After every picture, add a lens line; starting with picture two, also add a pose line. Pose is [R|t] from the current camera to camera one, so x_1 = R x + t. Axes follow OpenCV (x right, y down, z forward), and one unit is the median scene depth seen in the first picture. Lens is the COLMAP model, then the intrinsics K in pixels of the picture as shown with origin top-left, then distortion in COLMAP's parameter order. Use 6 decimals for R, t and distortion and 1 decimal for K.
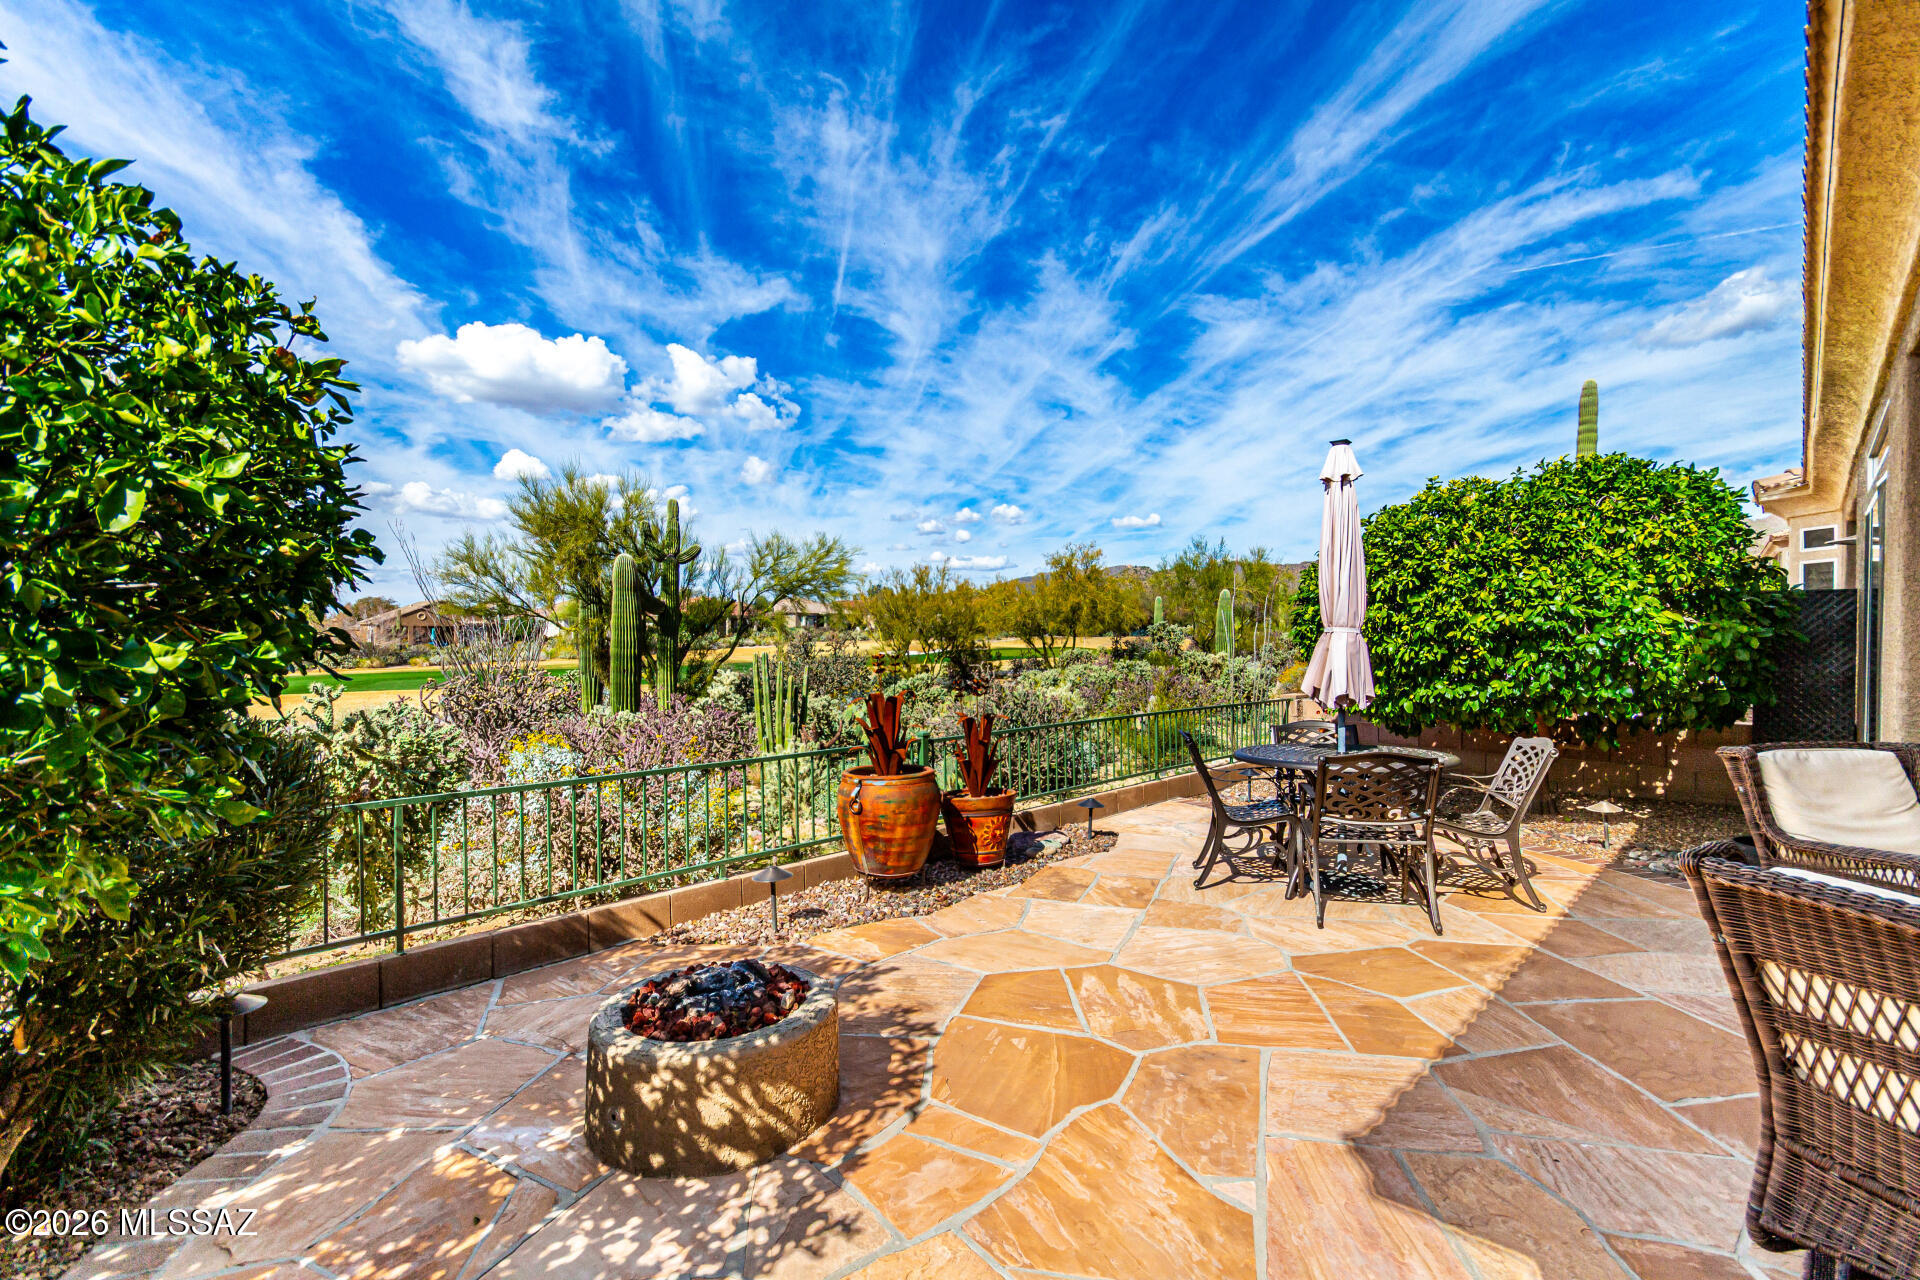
lens RADIAL K [[891.1, 0, 971.8], [0, 891.1, 636.9], [0, 0, 1]] dist [0.007189, -0.000141]
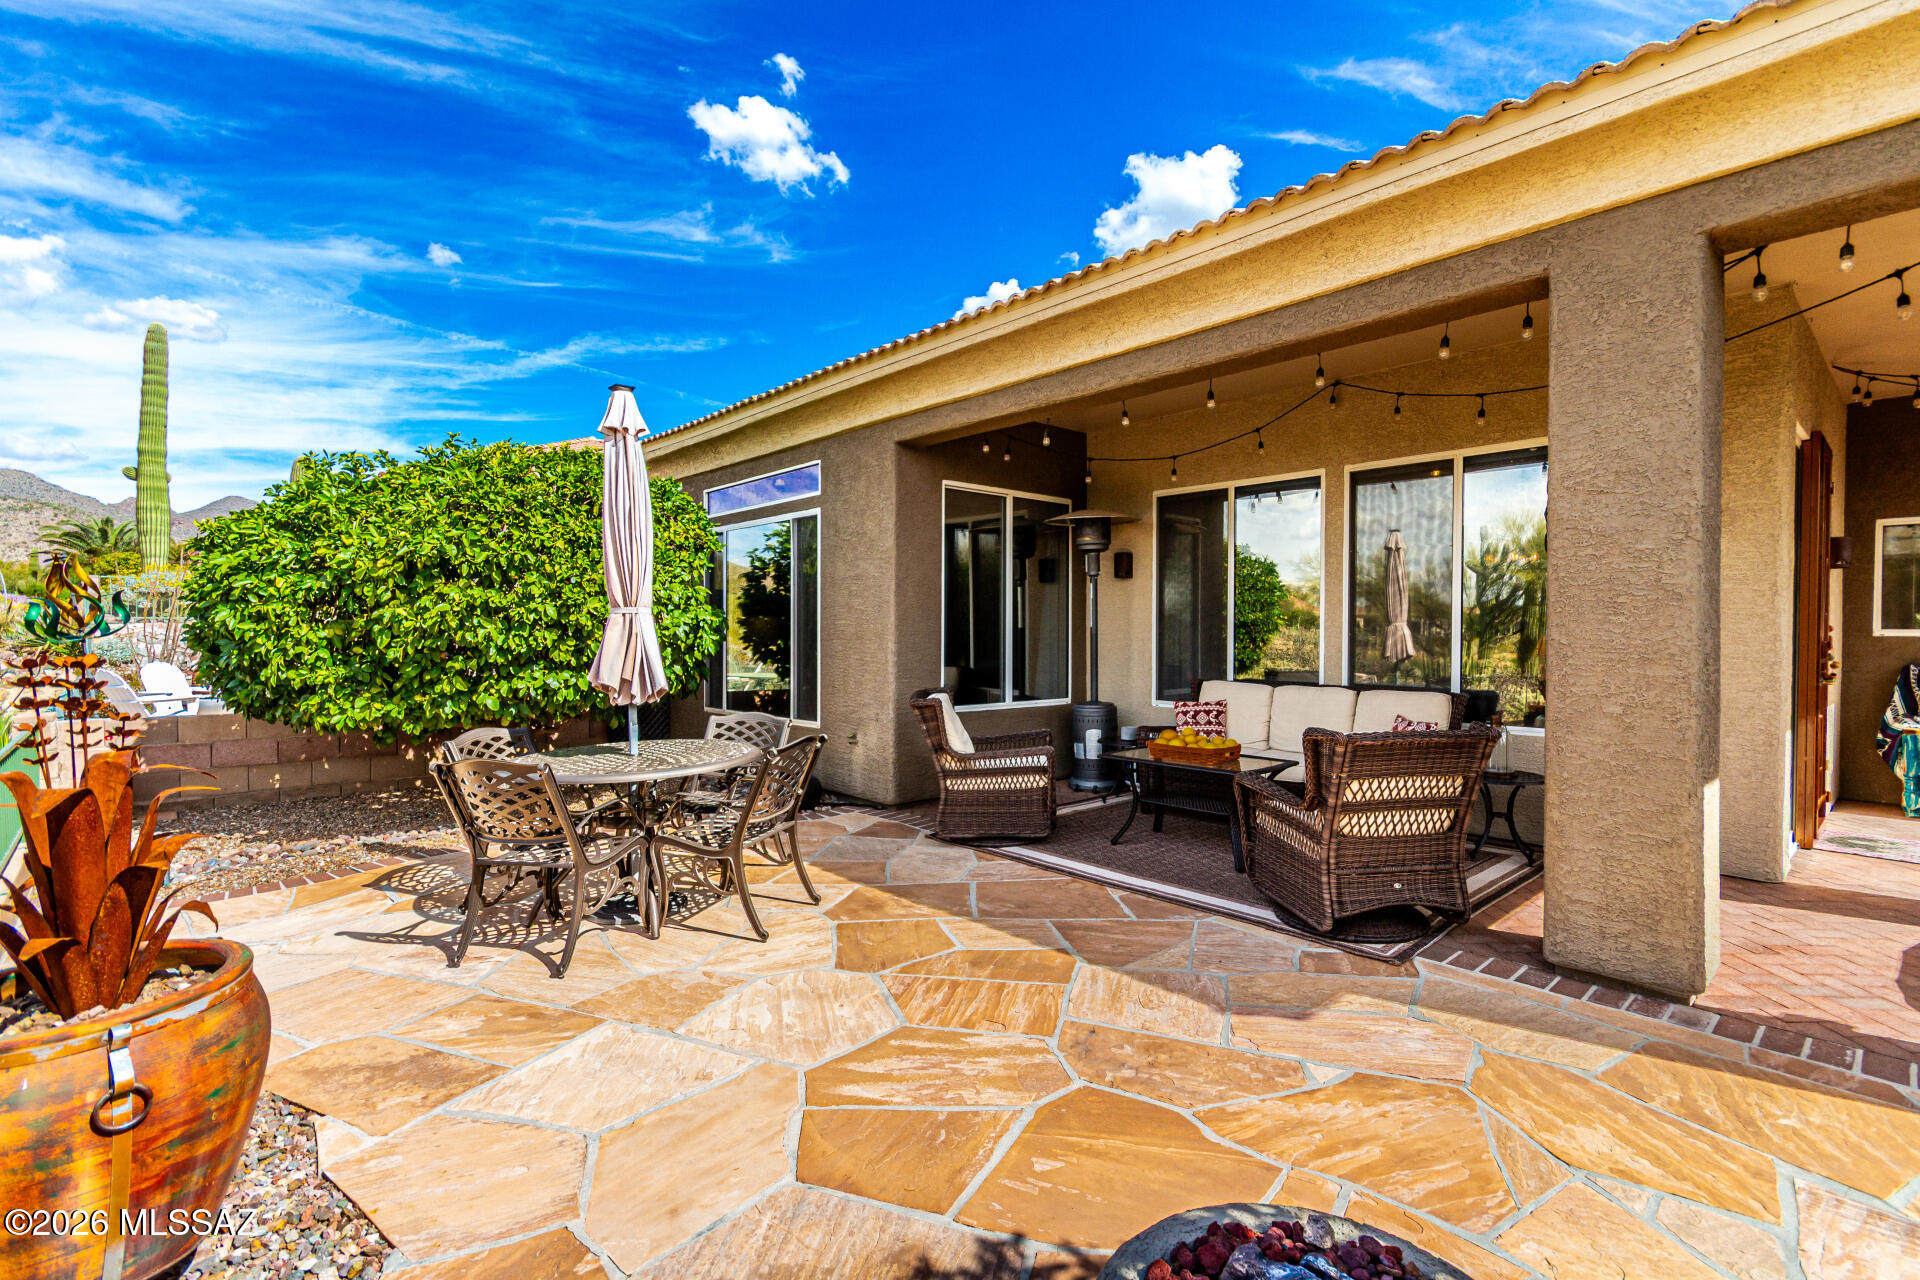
lens RADIAL K [[891.1, 0, 980.6], [0, 891.1, 645.1], [0, 0, 1]] dist [0.007189, -0.000141]
pose [[0.073631, -0.024687, 0.996980, -0.515308], [0.002447, 0.999695, 0.024574, 0.004544], [-0.997283, 0.000630, 0.073669, 0.758211]]
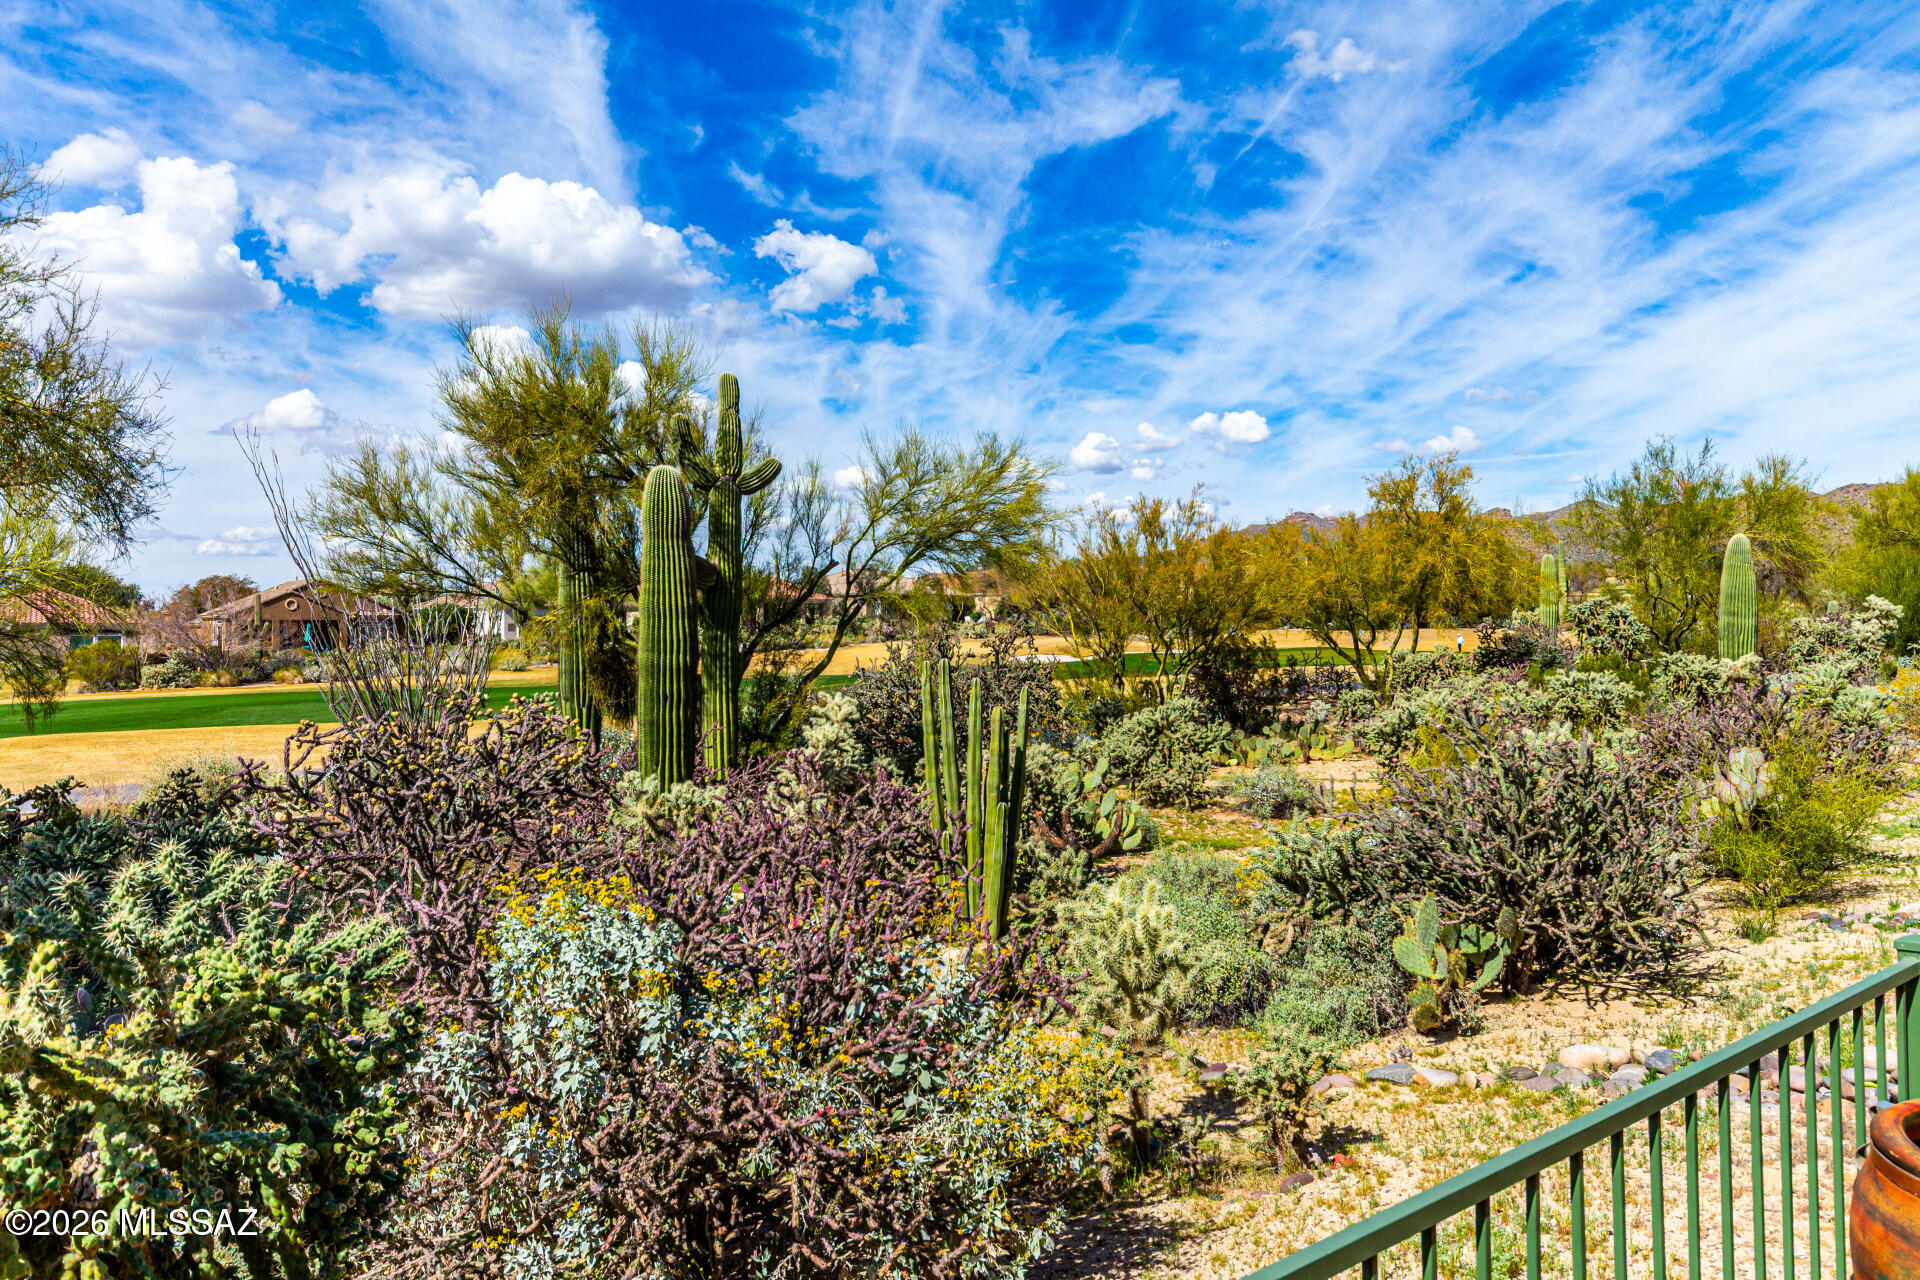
lens RADIAL K [[1414.2, 0, 961.1], [0, 1414.2, 638.6], [0, 0, 1]] dist [-0.007811, -0.001961]
pose [[0.993981, -0.006606, -0.109350, -0.099317], [0.007076, 0.999967, 0.003906, 0.001920], [0.109321, -0.004657, 0.993996, 0.163866]]
